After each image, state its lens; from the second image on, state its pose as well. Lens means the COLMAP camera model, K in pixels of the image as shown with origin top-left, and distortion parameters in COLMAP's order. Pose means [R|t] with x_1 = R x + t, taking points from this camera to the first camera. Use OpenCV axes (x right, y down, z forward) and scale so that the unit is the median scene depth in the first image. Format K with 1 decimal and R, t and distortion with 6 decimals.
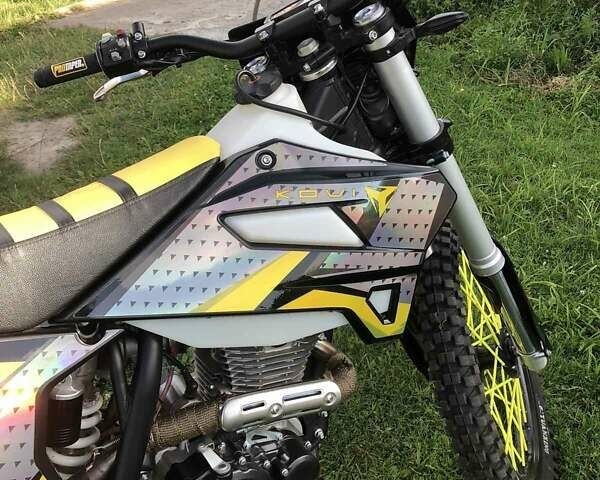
lens RADIAL K [[658.4, 0, 300.0], [0, 658.4, 240.0], [0, 0, 1]] dist [0.141684, -0.488915]
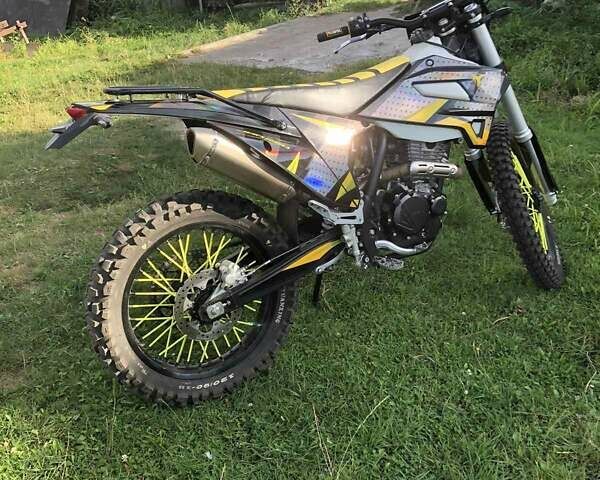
lens RADIAL K [[658.4, 0, 300.0], [0, 658.4, 240.0], [0, 0, 1]] dist [0.141684, -0.488915]
pose [[0.998454, 0.018525, -0.052401, -0.358298], [-0.023216, 0.995637, -0.090377, 0.700239], [0.050498, 0.091454, 0.994528, -1.278497]]
